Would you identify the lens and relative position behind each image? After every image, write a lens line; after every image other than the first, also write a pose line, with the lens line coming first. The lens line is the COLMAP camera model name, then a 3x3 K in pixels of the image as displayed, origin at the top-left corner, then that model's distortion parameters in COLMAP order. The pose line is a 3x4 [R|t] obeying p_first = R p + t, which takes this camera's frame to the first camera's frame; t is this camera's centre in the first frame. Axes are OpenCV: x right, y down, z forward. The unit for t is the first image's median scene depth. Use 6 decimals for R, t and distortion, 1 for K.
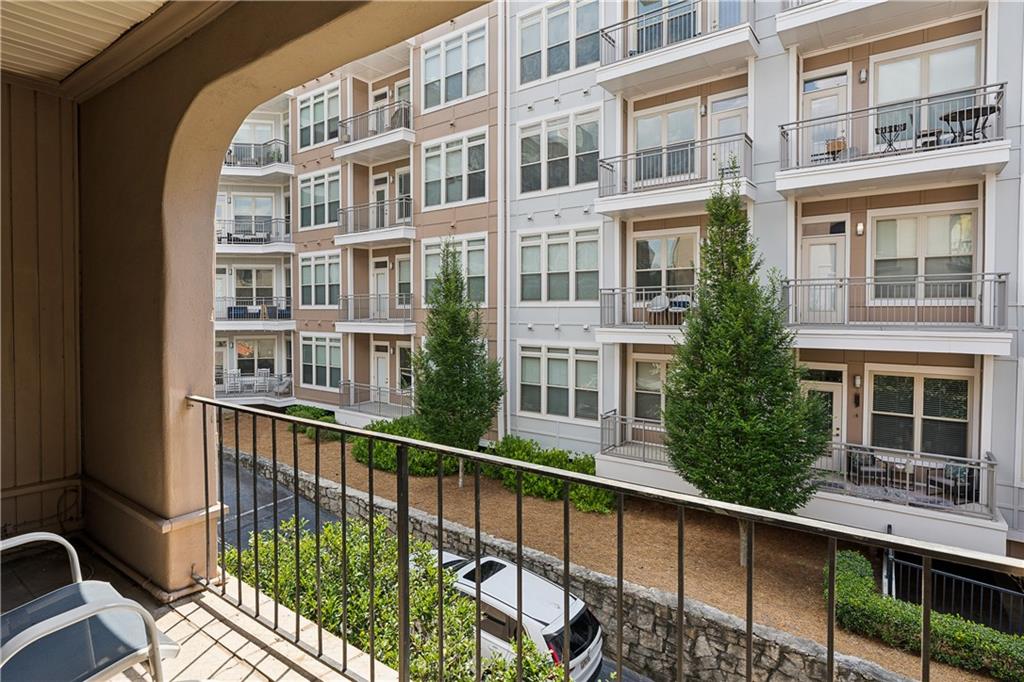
lens RADIAL K [[539.1, 0, 509.7], [0, 539.1, 324.3], [0, 0, 1]] dist [0.007637, 0.001021]
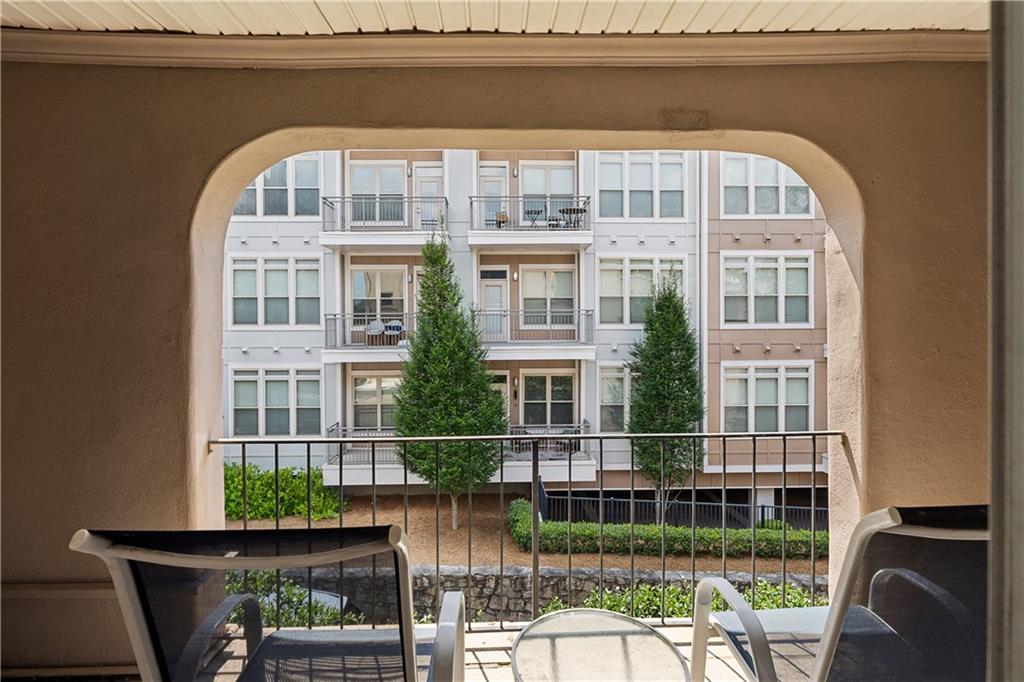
lens RADIAL K [[470.8, 0, 511.8], [0, 470.8, 335.3], [0, 0, 1]] dist [0.003660, 0.001369]
pose [[0.788140, -0.009662, 0.615420, -0.140635], [0.020453, 0.999736, -0.010498, -0.005557], [-0.615156, 0.020861, 0.788129, 0.009567]]
